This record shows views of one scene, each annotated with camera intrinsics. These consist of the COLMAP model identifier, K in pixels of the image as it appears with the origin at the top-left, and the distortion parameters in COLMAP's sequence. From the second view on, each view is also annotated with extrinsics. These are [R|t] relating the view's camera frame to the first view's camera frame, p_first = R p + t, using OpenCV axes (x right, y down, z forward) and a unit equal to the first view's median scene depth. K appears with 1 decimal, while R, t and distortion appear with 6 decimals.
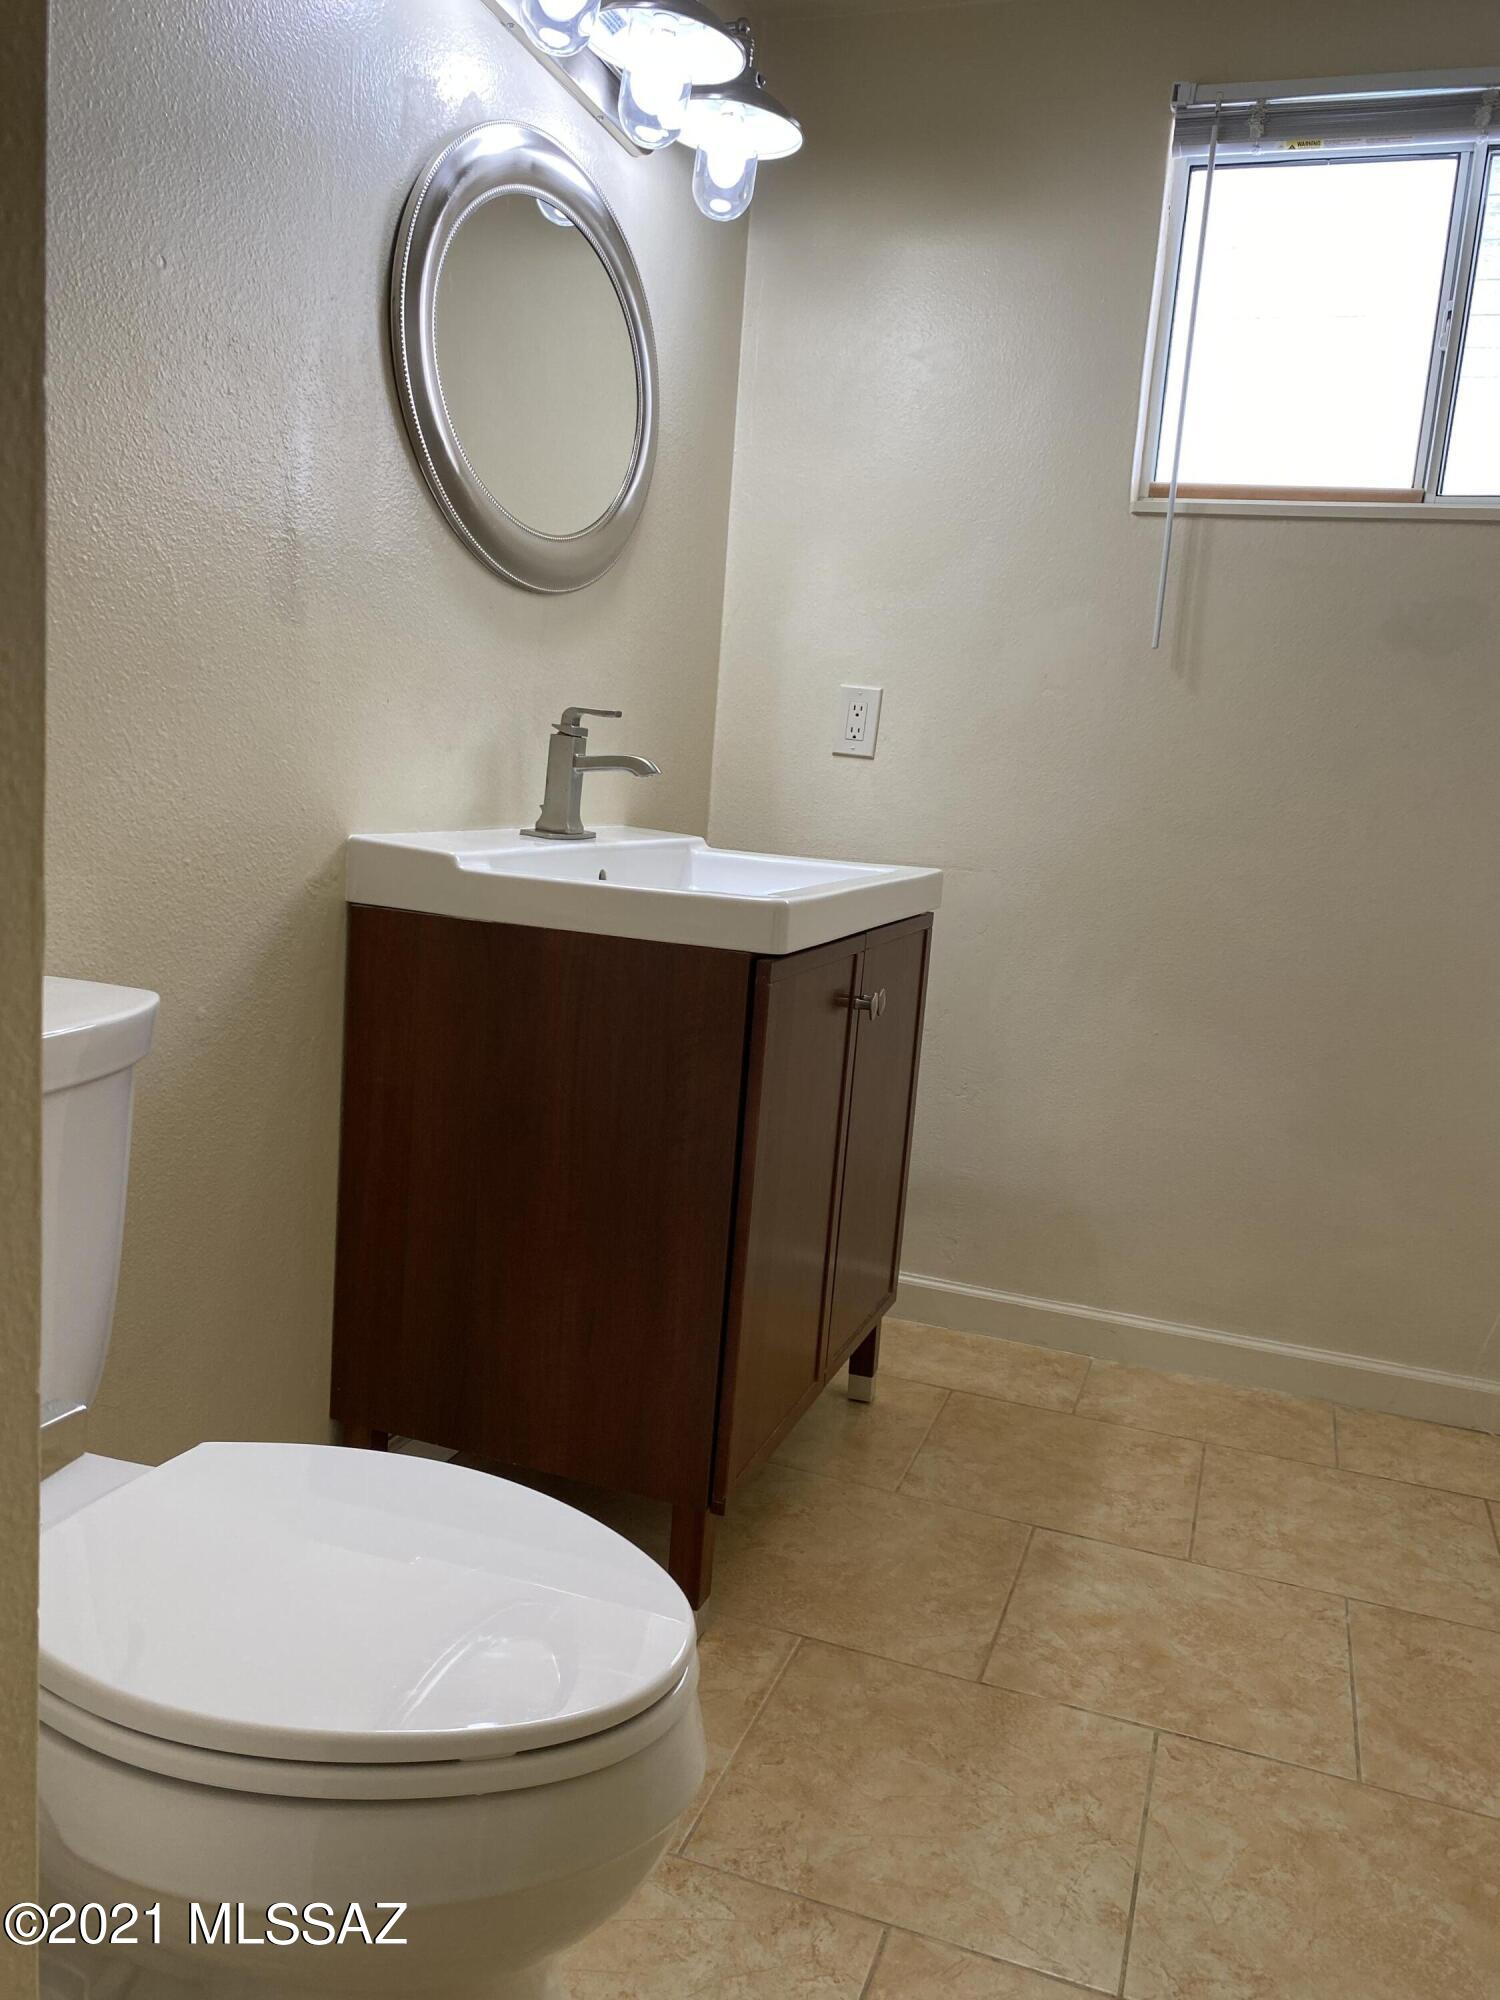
lens RADIAL K [[1512.3, 0, 755.1], [0, 1512.3, 1005.6], [0, 0, 1]] dist [0.007600, -0.008097]
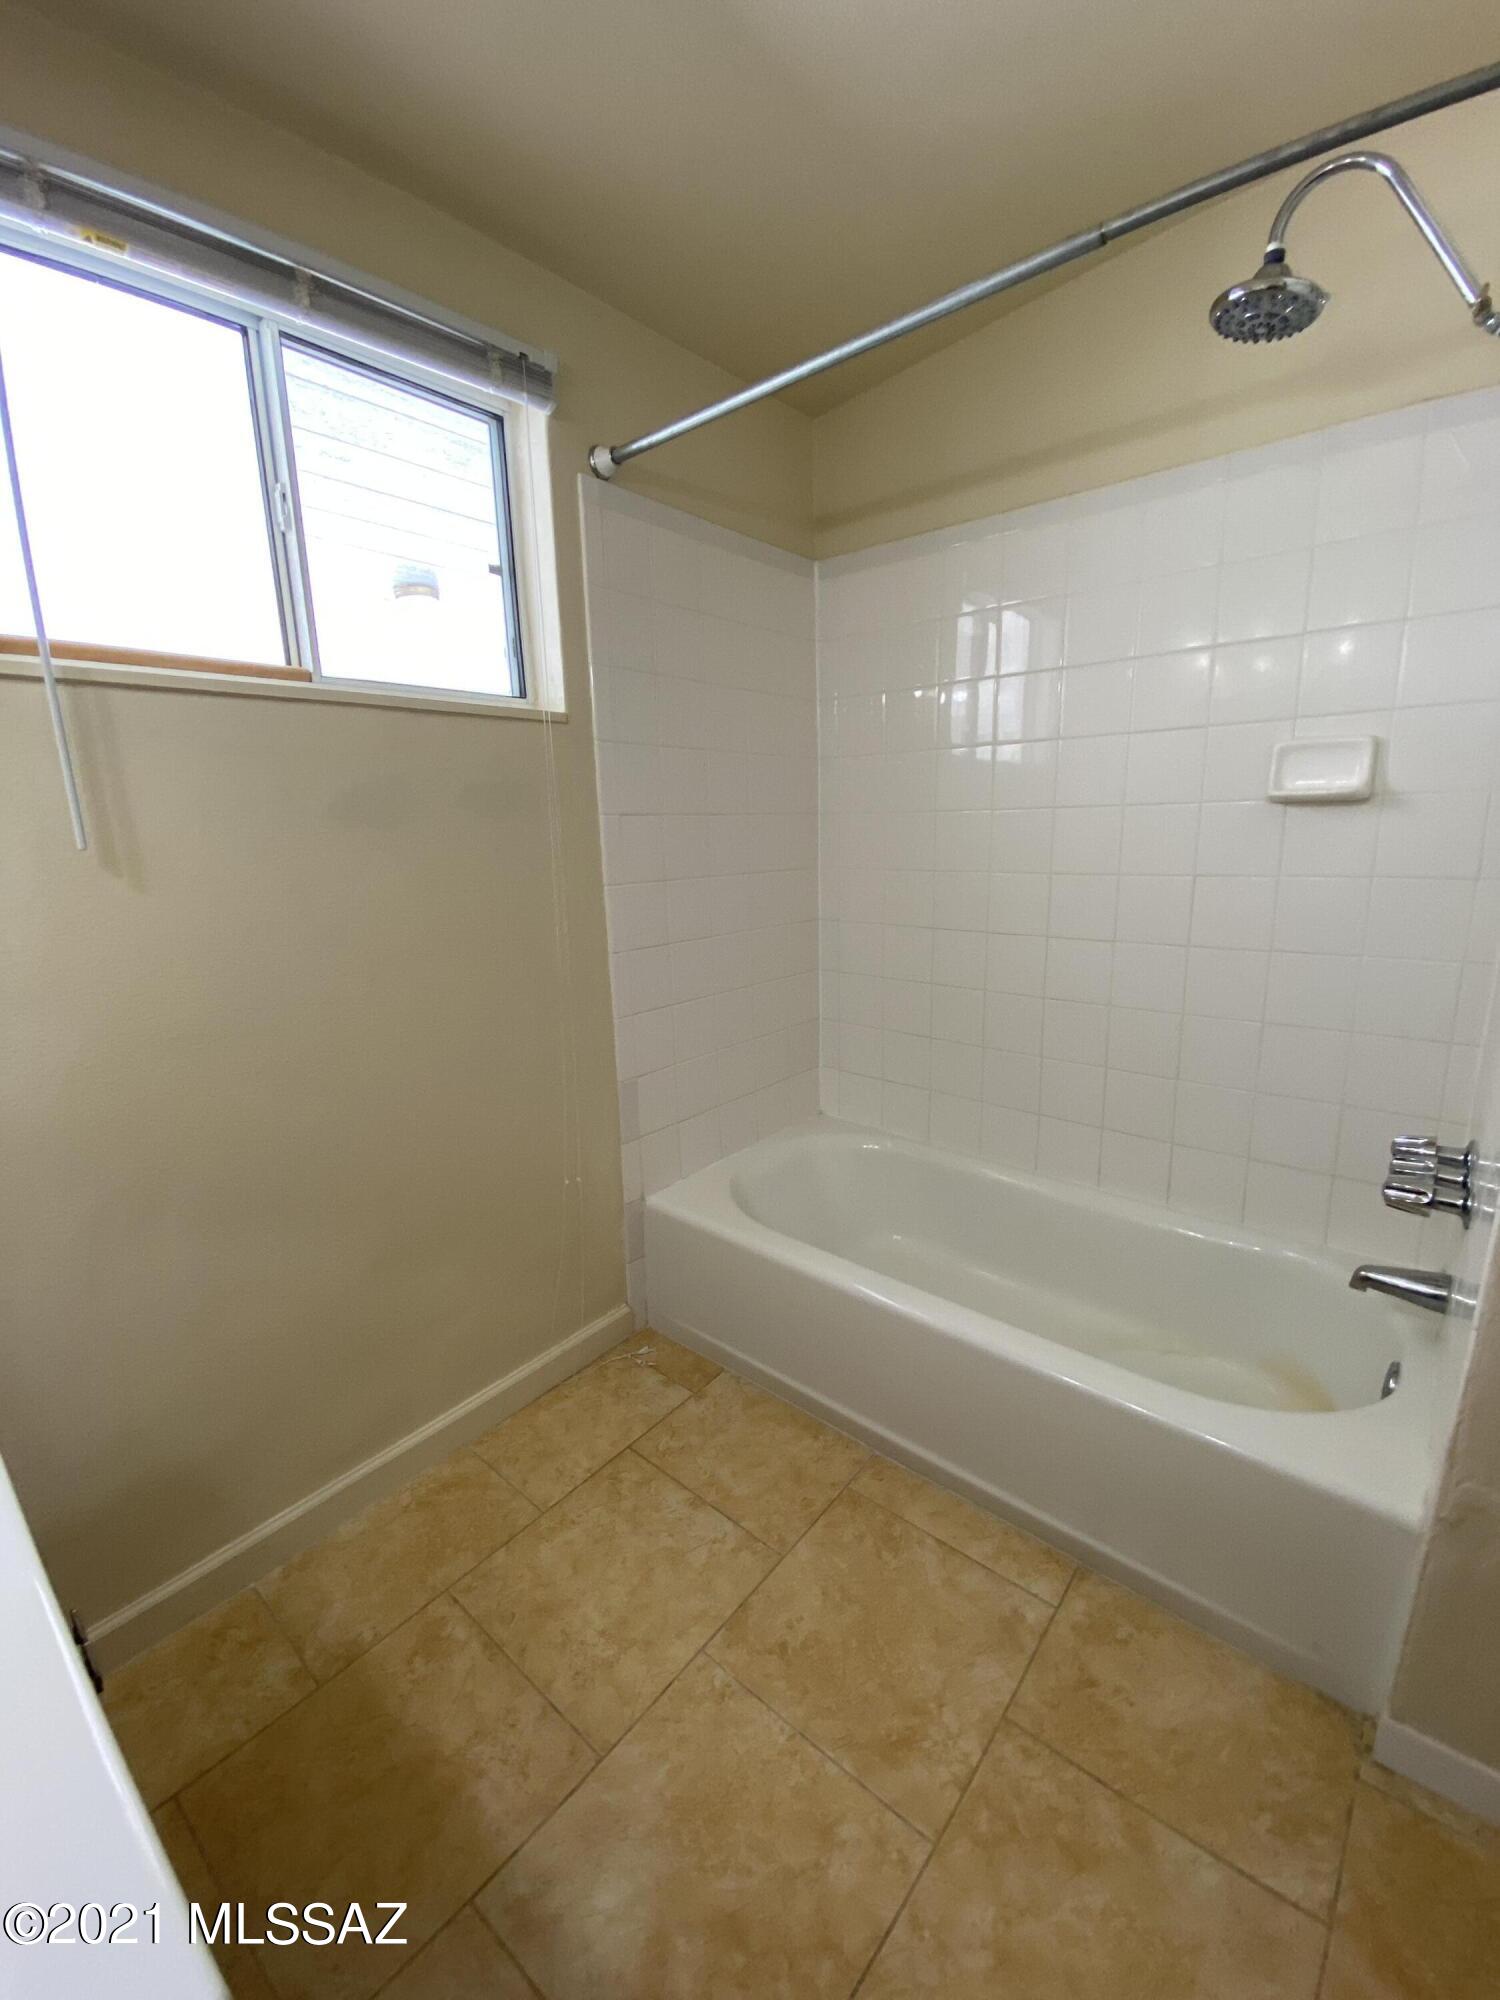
lens RADIAL K [[809.1, 0, 765.5], [0, 809.1, 990.0], [0, 0, 1]] dist [-0.012147, -0.003732]
pose [[0.341141, -0.278621, 0.897771, -0.016196], [0.189894, 0.955799, 0.224473, -0.203872], [-0.920632, 0.093905, 0.378971, 0.545829]]
